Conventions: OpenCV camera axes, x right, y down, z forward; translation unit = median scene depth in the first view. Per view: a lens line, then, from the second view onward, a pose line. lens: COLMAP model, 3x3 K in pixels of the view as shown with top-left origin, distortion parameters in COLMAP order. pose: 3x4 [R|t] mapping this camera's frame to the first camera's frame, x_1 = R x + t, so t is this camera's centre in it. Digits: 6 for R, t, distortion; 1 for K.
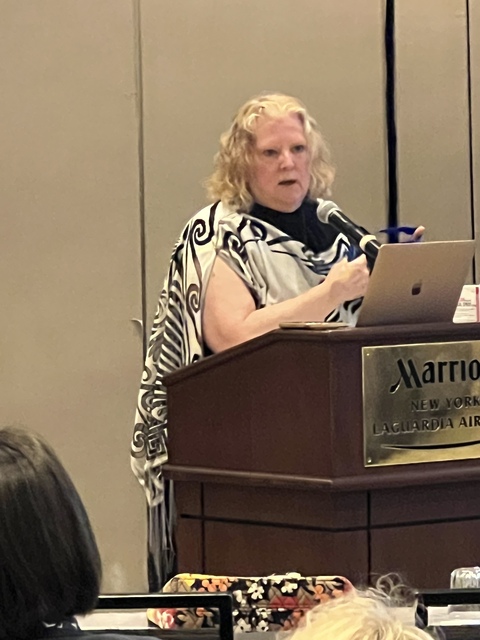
lens RADIAL K [[4460.4, 0, 240.3], [0, 4460.4, 320.0], [0, 0, 1]] dist [-3.537276, 0.000000]
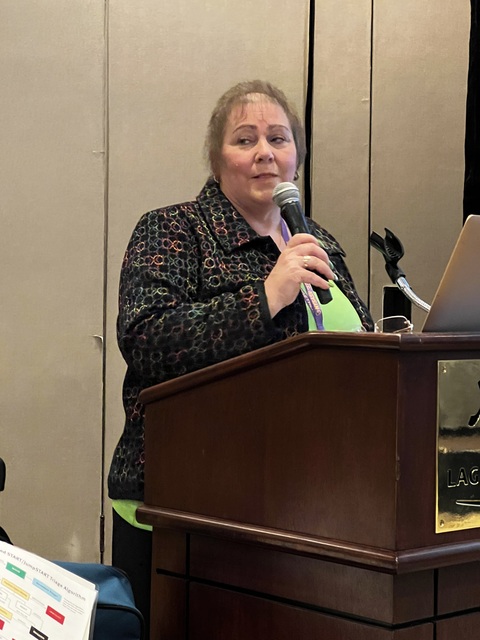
lens RADIAL K [[1451.6, 0, 240.3], [0, 1451.6, 319.4], [0, 0, 1]] dist [-0.023201, 0.000000]
pose [[0.996095, 0.034735, 0.081168, -0.021036], [-0.032472, 0.999051, -0.029031, 0.007027], [-0.082099, 0.026282, 0.996278, 0.744431]]
